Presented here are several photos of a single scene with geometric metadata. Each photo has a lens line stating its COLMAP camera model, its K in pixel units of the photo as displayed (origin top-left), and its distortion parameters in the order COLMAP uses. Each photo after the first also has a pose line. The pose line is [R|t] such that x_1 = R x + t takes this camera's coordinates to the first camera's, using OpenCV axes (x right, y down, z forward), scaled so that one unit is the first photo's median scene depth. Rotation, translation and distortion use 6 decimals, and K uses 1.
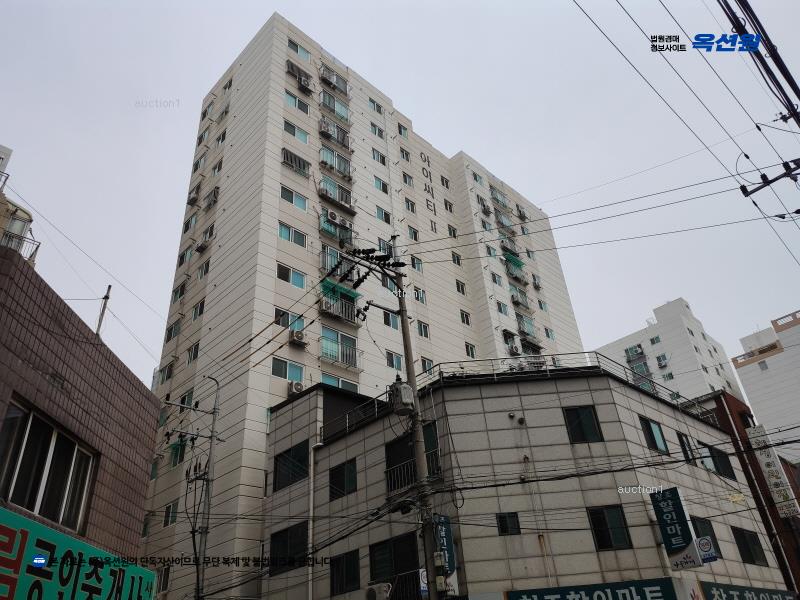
lens RADIAL K [[603.5, 0, 400.0], [0, 603.5, 300.0], [0, 0, 1]] dist [0.089612, -0.136243]
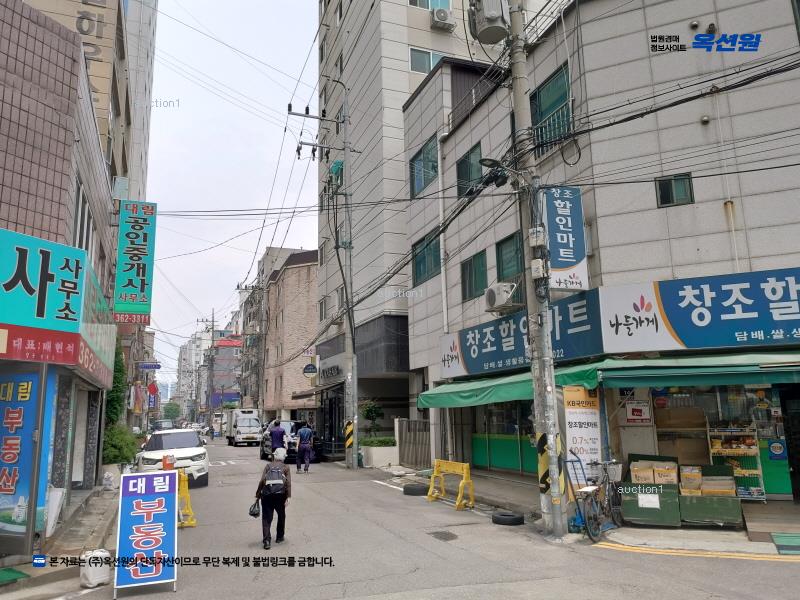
lens RADIAL K [[603.5, 0, 400.0], [0, 603.5, 300.0], [0, 0, 1]] dist [0.089612, -0.136243]
pose [[0.919664, -0.019612, -0.392216, 0.154270], [0.173494, 0.916289, 0.360990, 0.178839], [0.352304, -0.400036, 0.846081, 0.284798]]
